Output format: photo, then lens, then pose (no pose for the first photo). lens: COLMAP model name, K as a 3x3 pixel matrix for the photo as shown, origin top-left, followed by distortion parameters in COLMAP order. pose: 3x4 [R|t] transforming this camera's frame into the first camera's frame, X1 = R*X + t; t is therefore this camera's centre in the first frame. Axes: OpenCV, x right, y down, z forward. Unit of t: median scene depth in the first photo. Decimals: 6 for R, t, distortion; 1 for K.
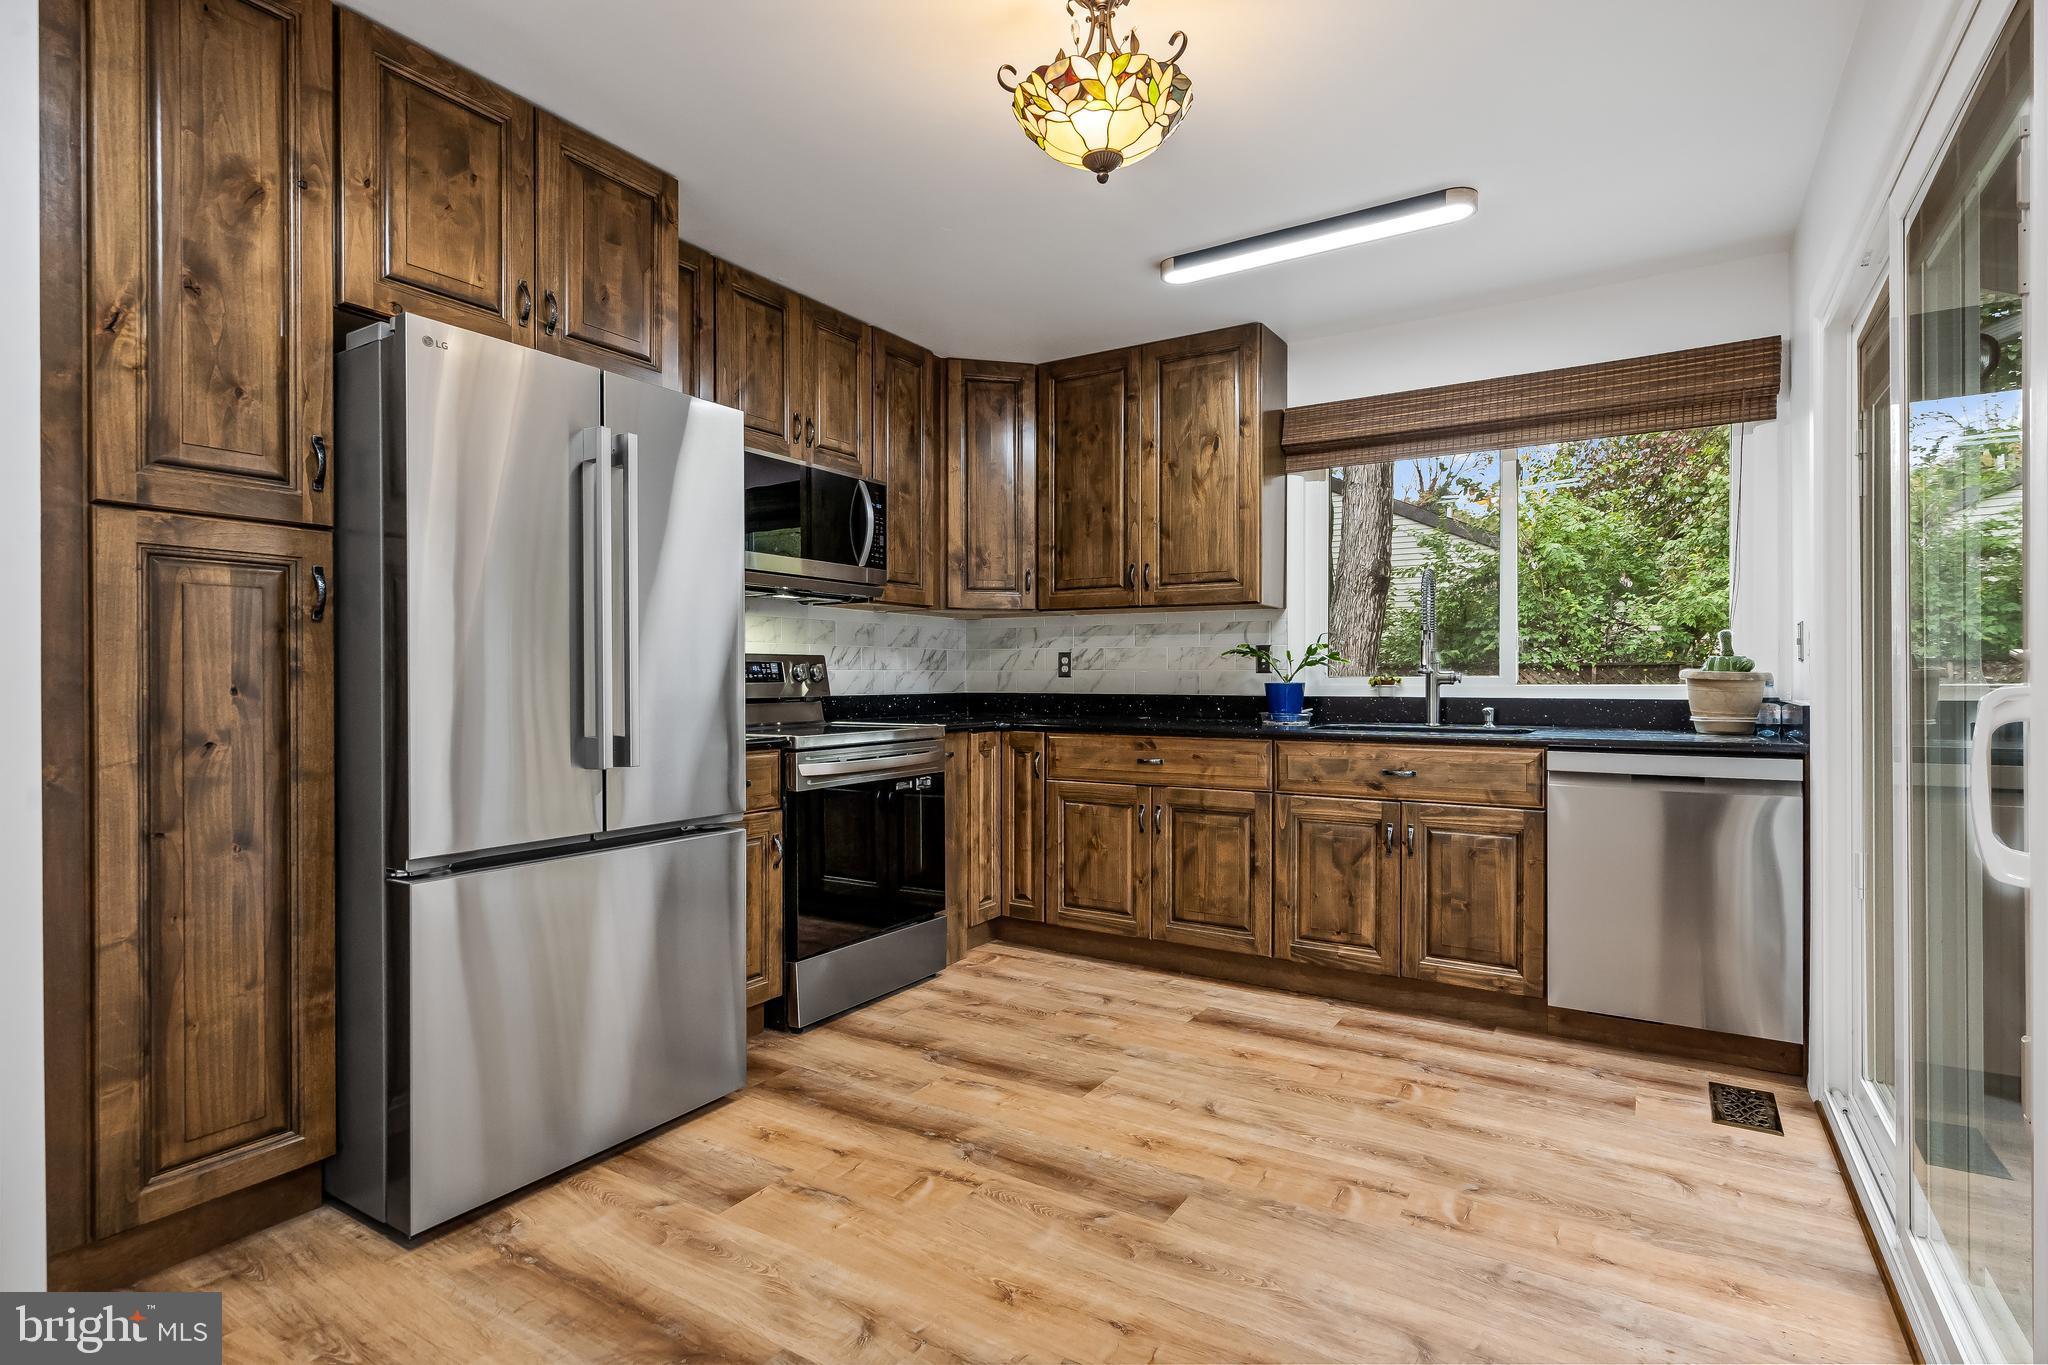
lens RADIAL K [[1003.1, 0, 1025.5], [0, 1003.1, 681.3], [0, 0, 1]] dist [-0.001296, 0.003240]
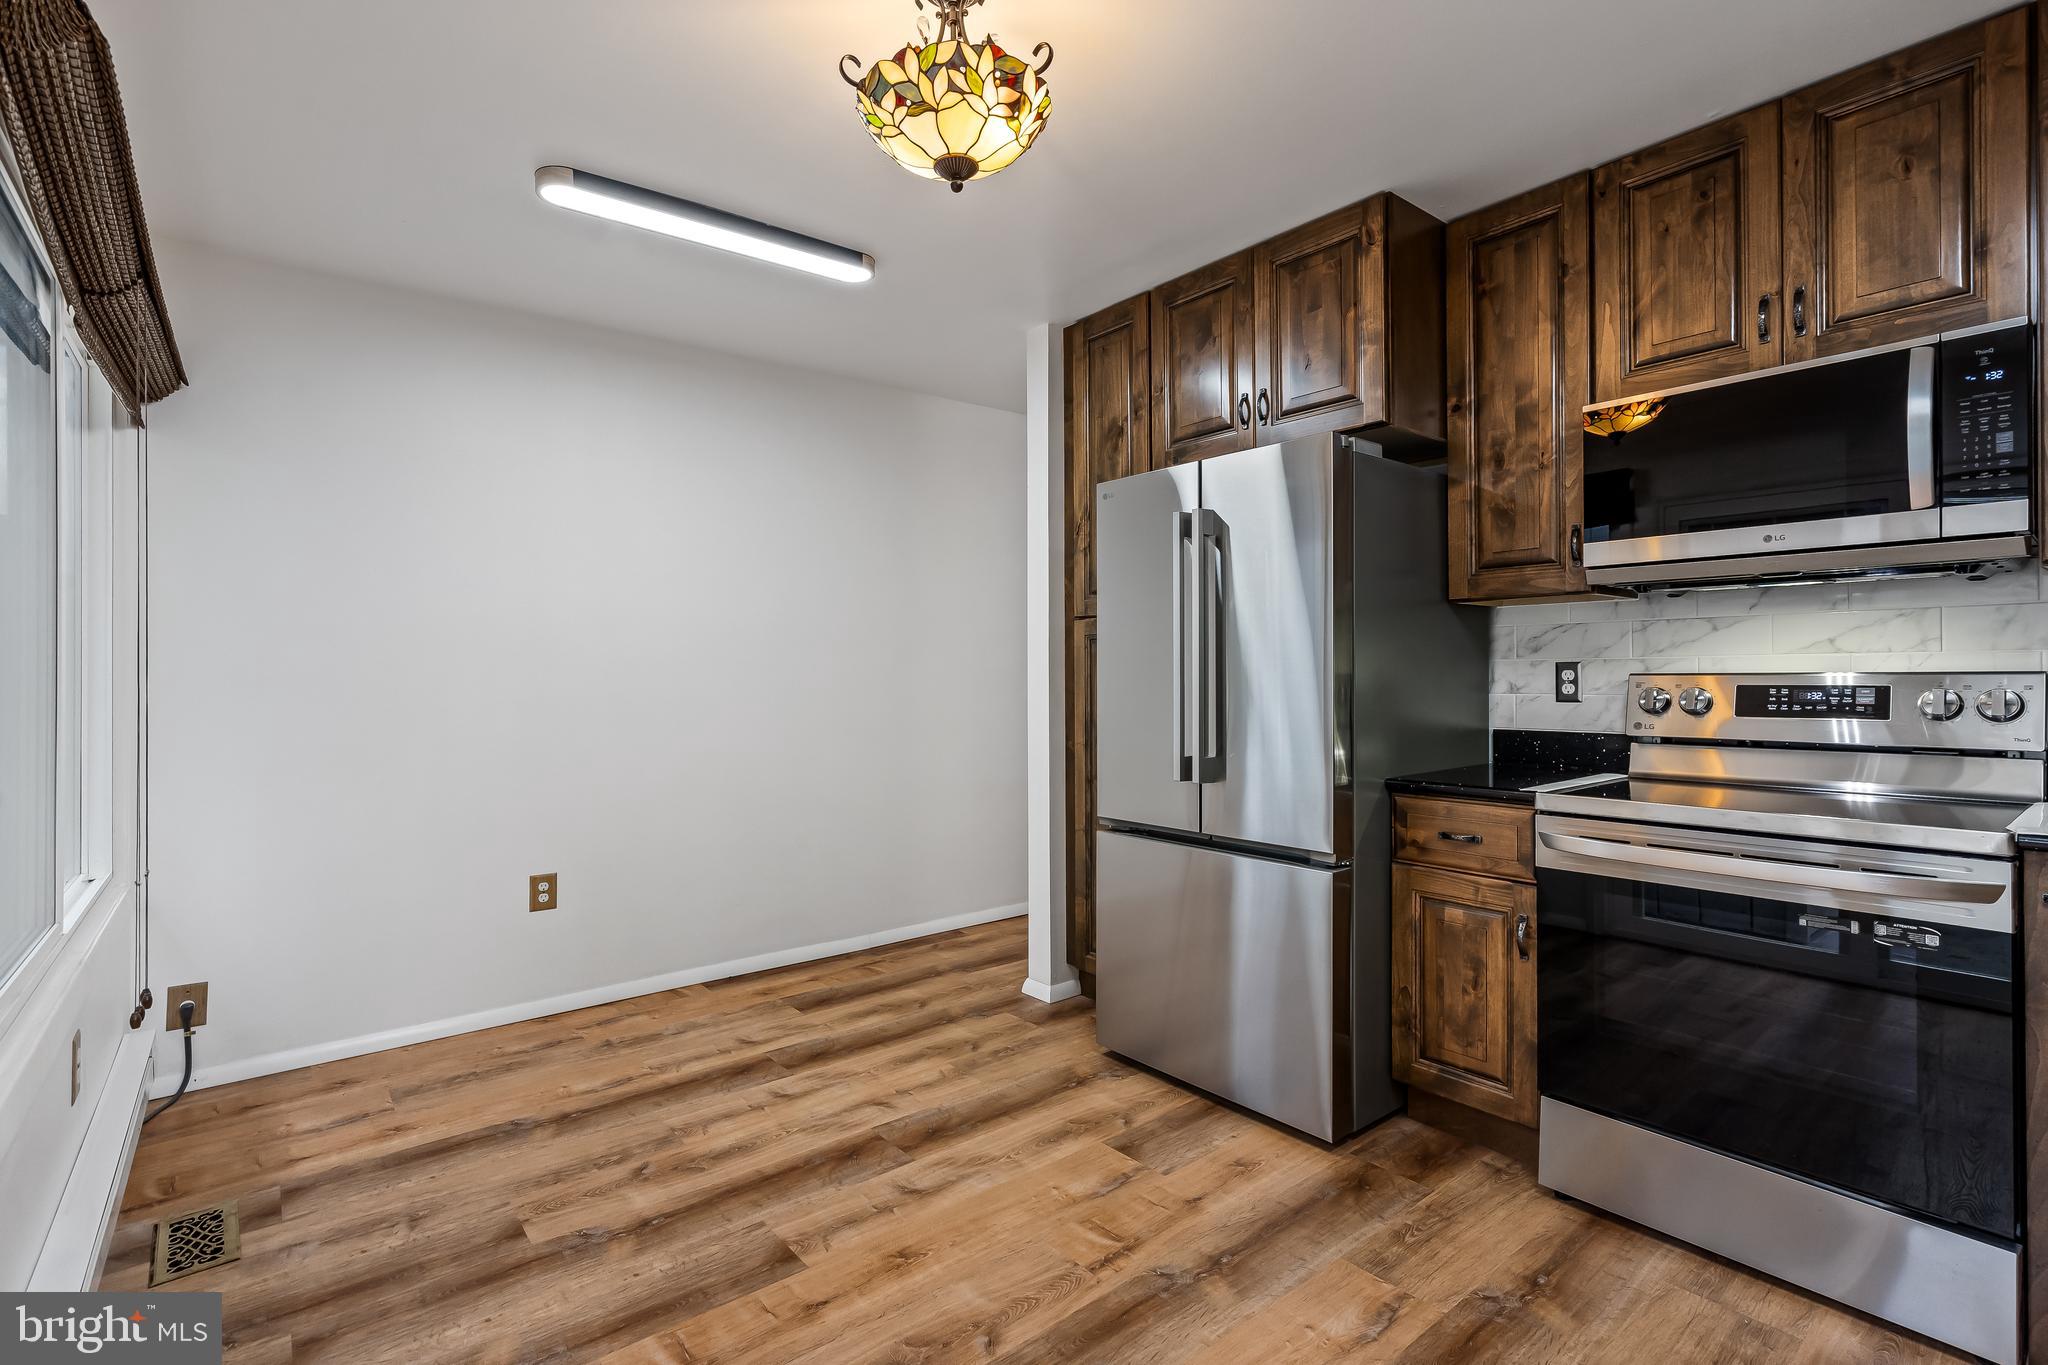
lens RADIAL K [[954.2, 0, 1014.7], [0, 954.2, 674.8], [0, 0, 1]] dist [-0.001047, 0.002908]
pose [[-0.321454, 0.006413, -0.946904, 0.526241], [0.006153, 0.999970, 0.004684, -0.035856], [0.946905, -0.004320, -0.321484, 0.791744]]
